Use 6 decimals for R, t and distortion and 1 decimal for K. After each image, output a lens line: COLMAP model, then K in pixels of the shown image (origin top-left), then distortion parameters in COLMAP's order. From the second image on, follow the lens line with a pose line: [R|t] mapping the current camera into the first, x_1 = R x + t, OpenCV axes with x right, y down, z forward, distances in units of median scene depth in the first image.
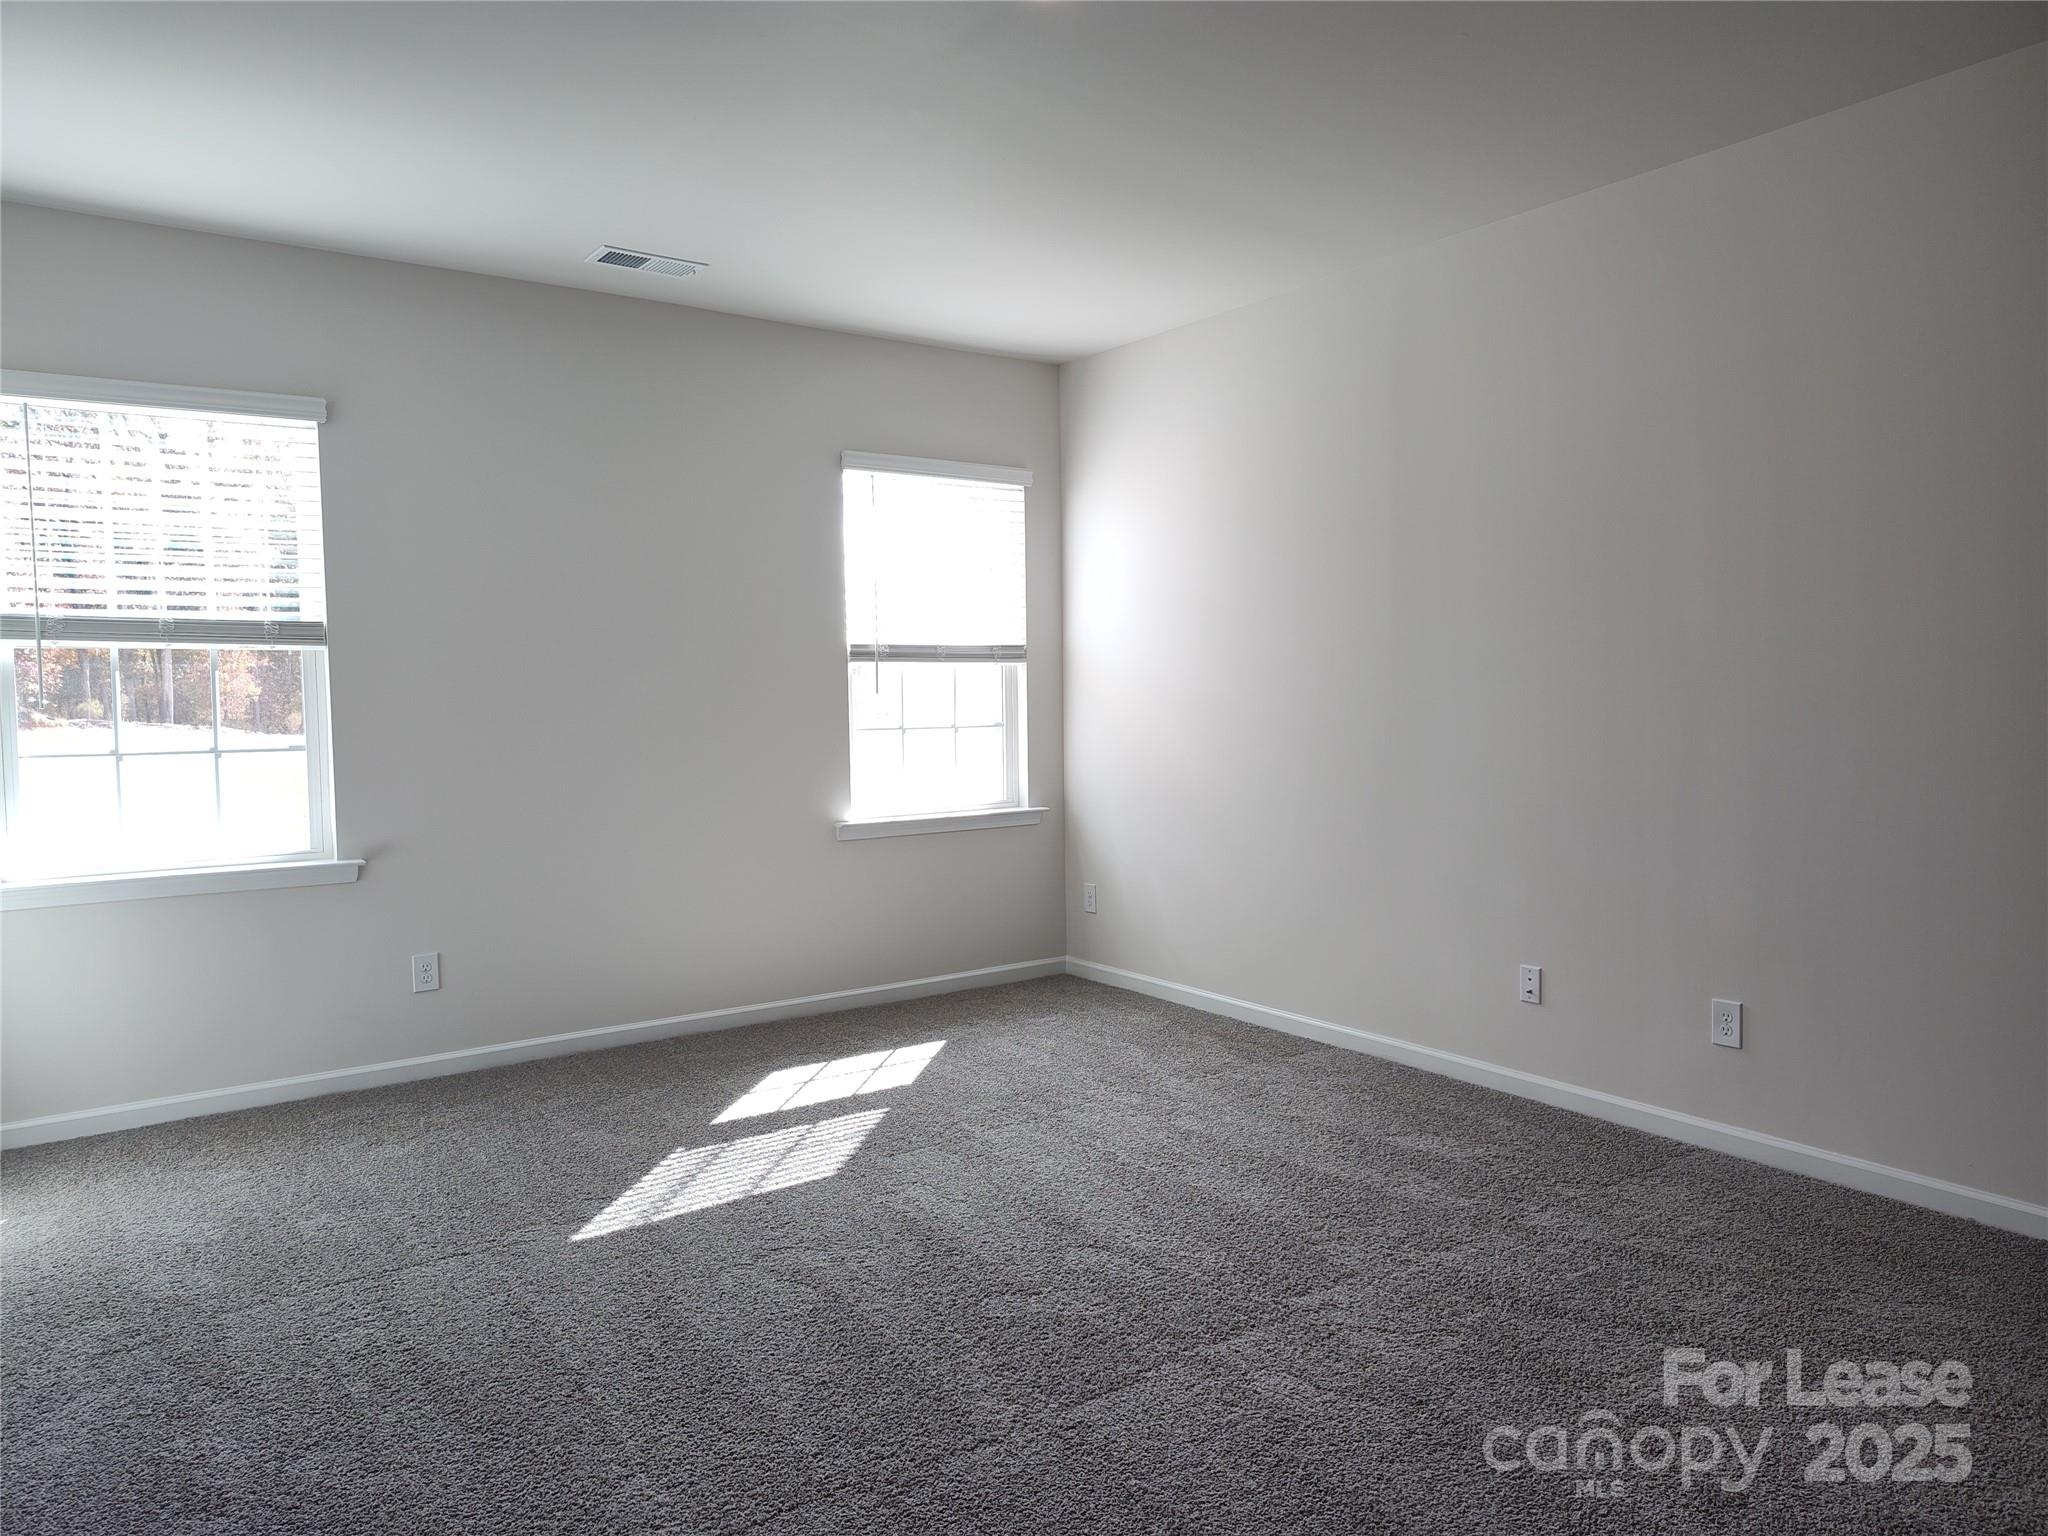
lens RADIAL K [[1393.9, 0, 1032.7], [0, 1393.9, 771.8], [0, 0, 1]] dist [0.057904, -0.063757]
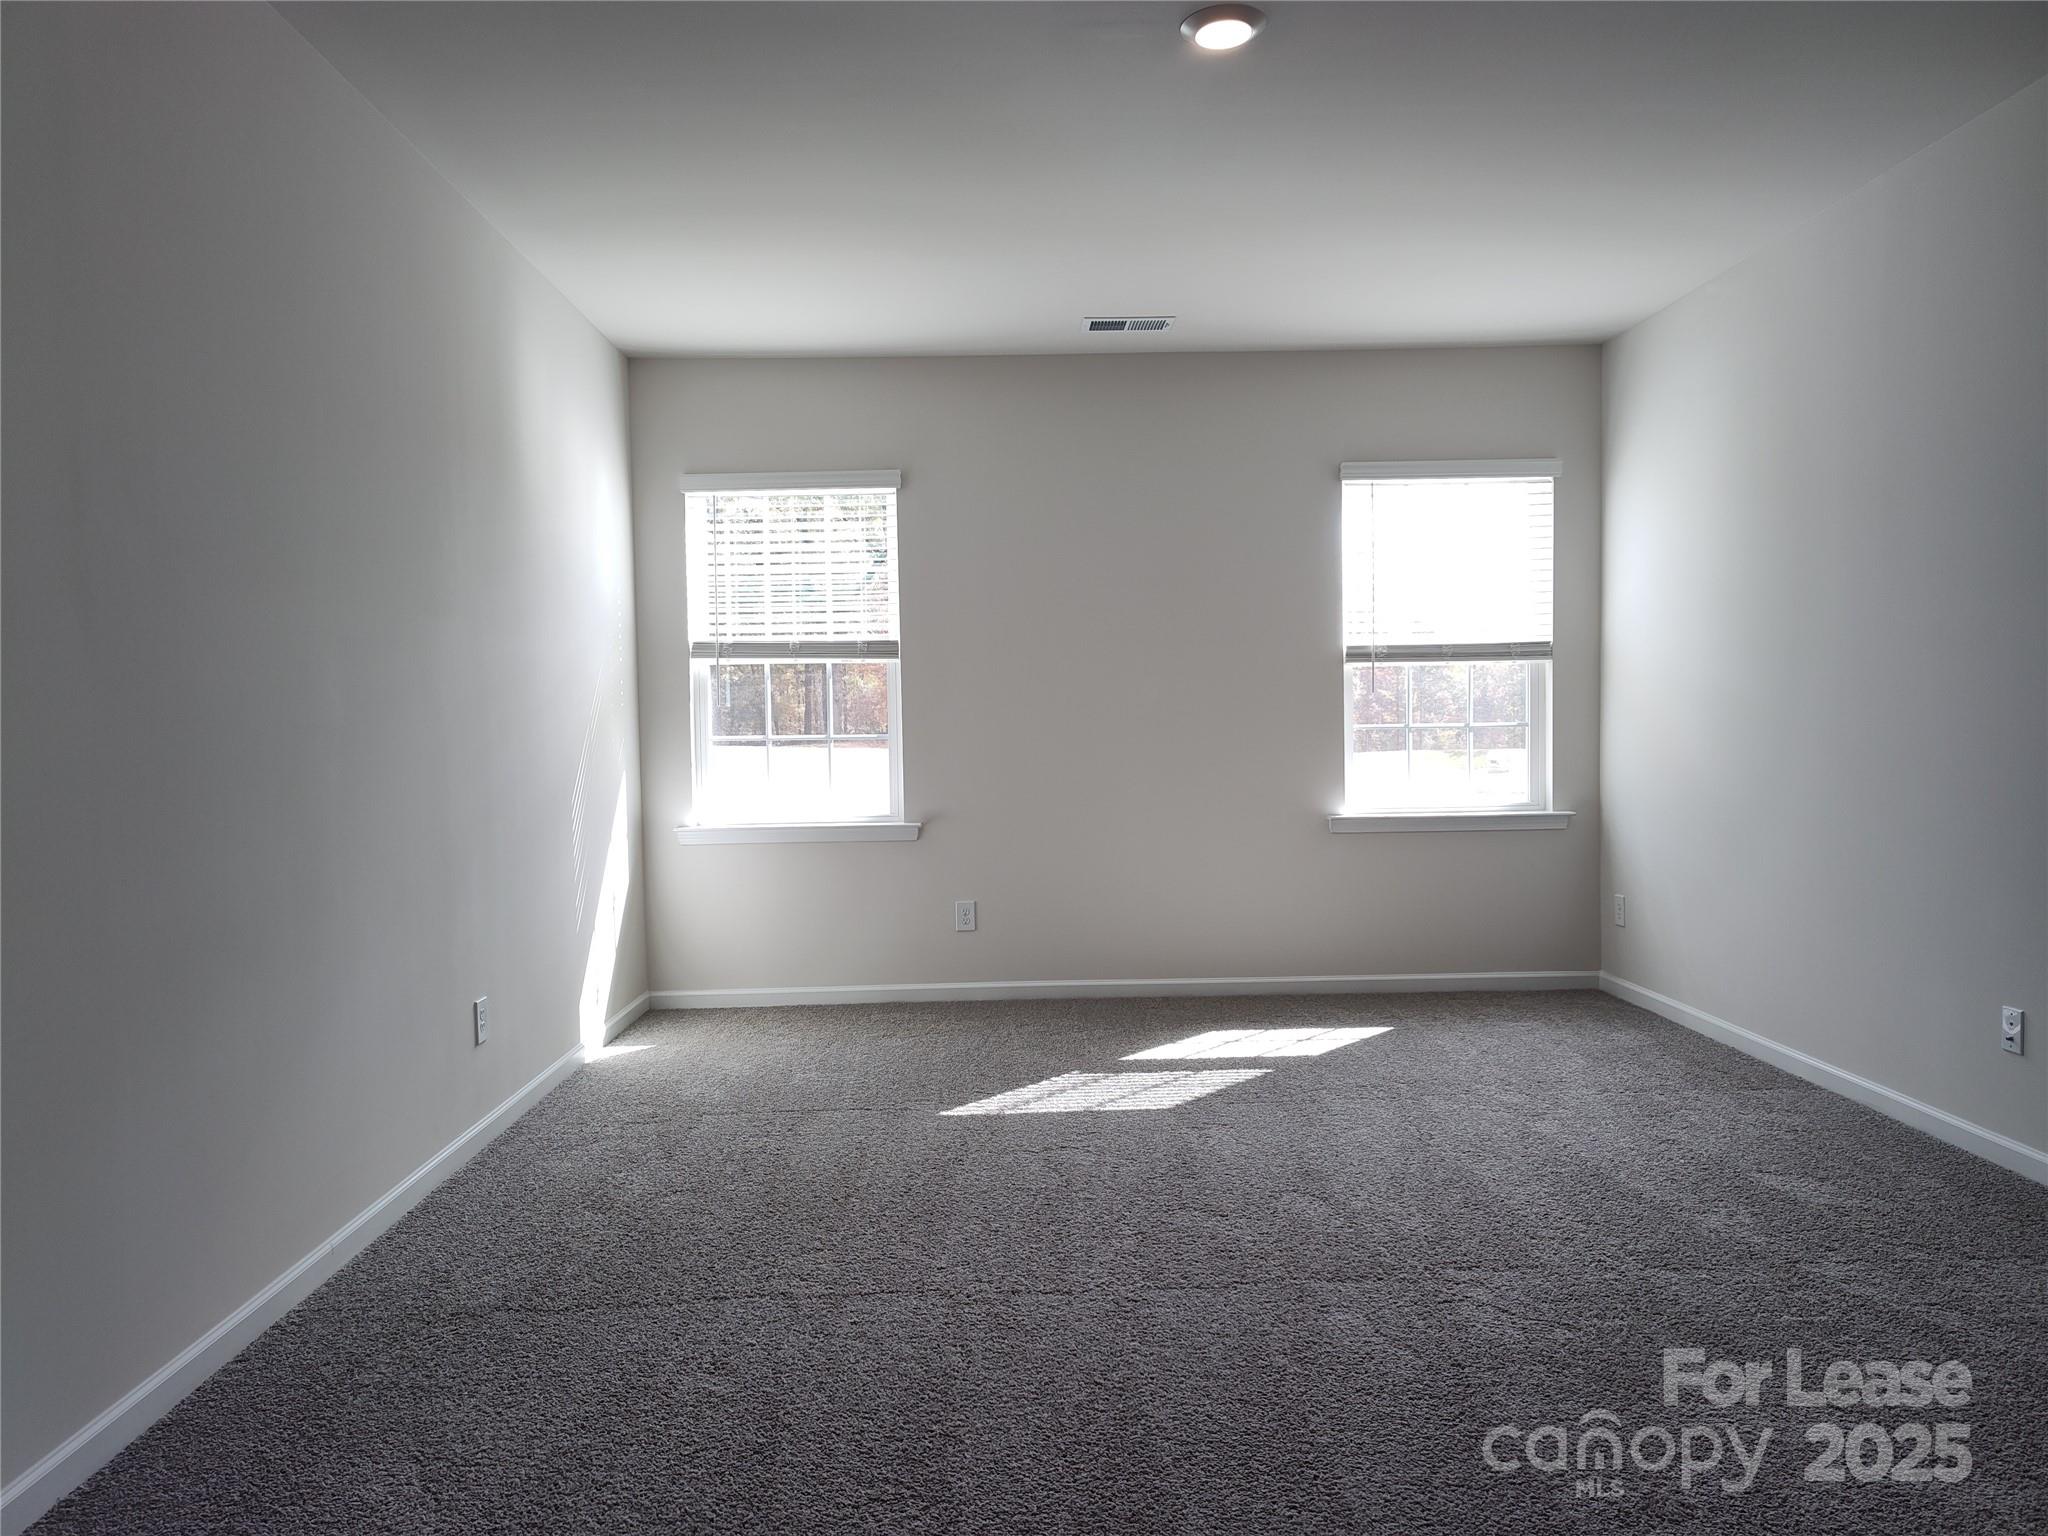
lens RADIAL K [[1409.9, 0, 1024.0], [0, 1409.9, 768.0], [0, 0, 1]] dist [0.059297, -0.067347]
pose [[0.827203, 0.017762, -0.561622, 0.335273], [-0.027780, 0.999571, -0.009305, 0.021387], [0.561216, 0.023299, 0.827342, -0.018429]]
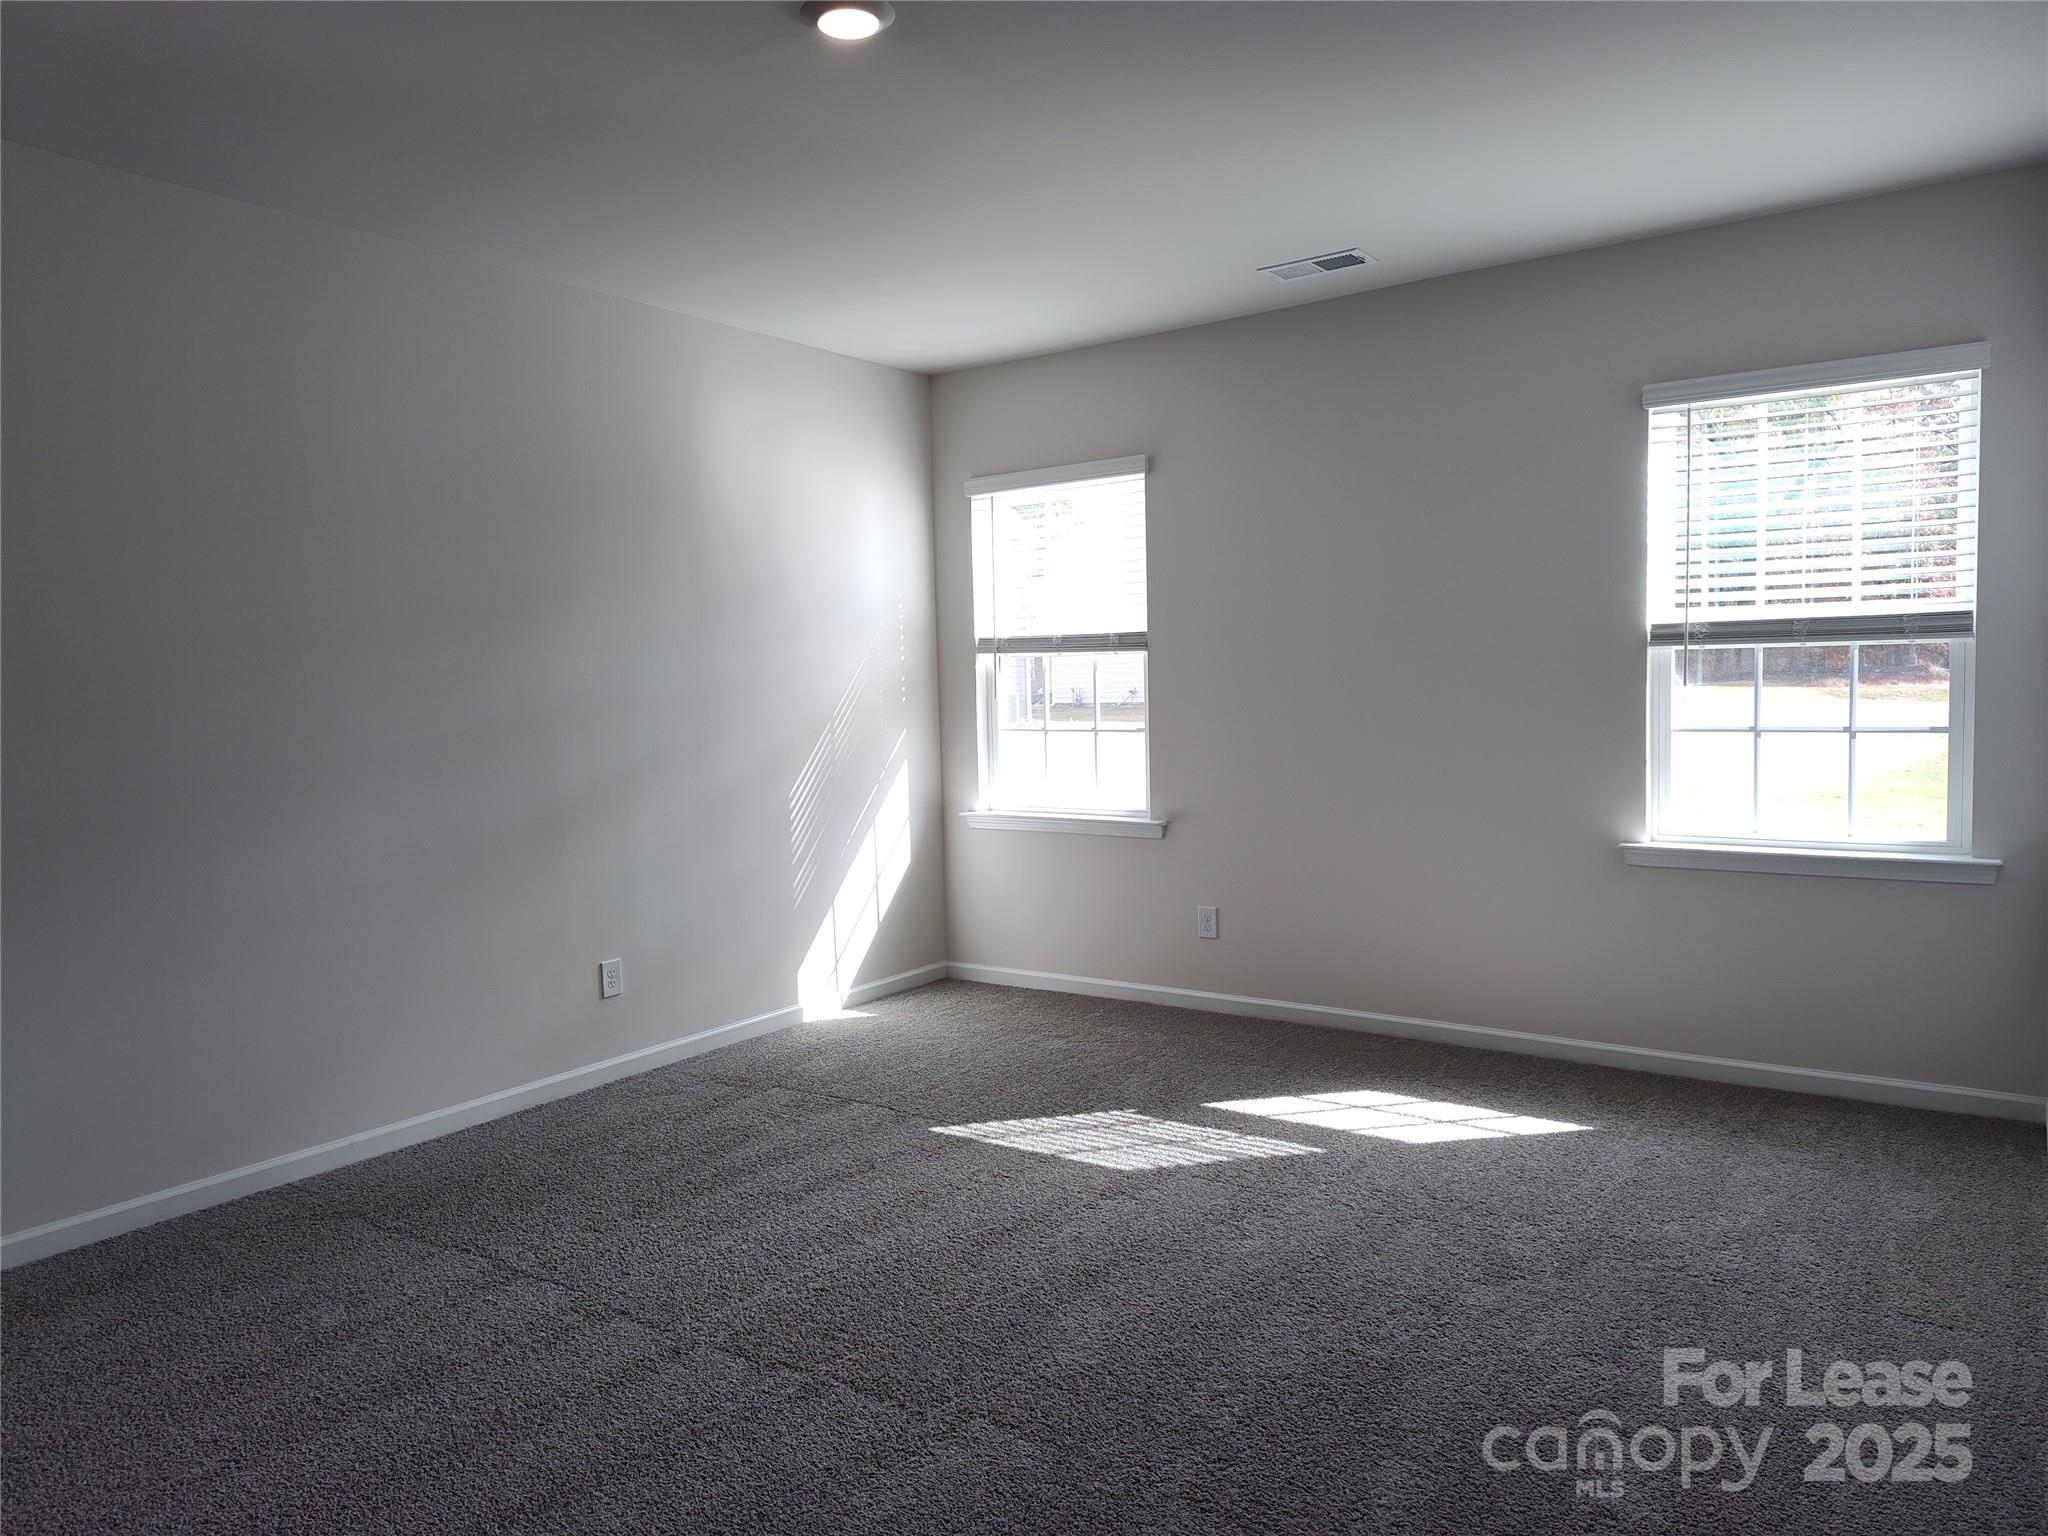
lens RADIAL K [[1361.9, 0, 1024.0], [0, 1361.9, 768.0], [0, 0, 1]] dist [0.042212, -0.061340]
pose [[0.333924, 0.062515, -0.940525, 0.624092], [-0.040212, 0.997835, 0.052047, -0.043912], [0.941742, 0.020440, 0.335714, 0.492390]]
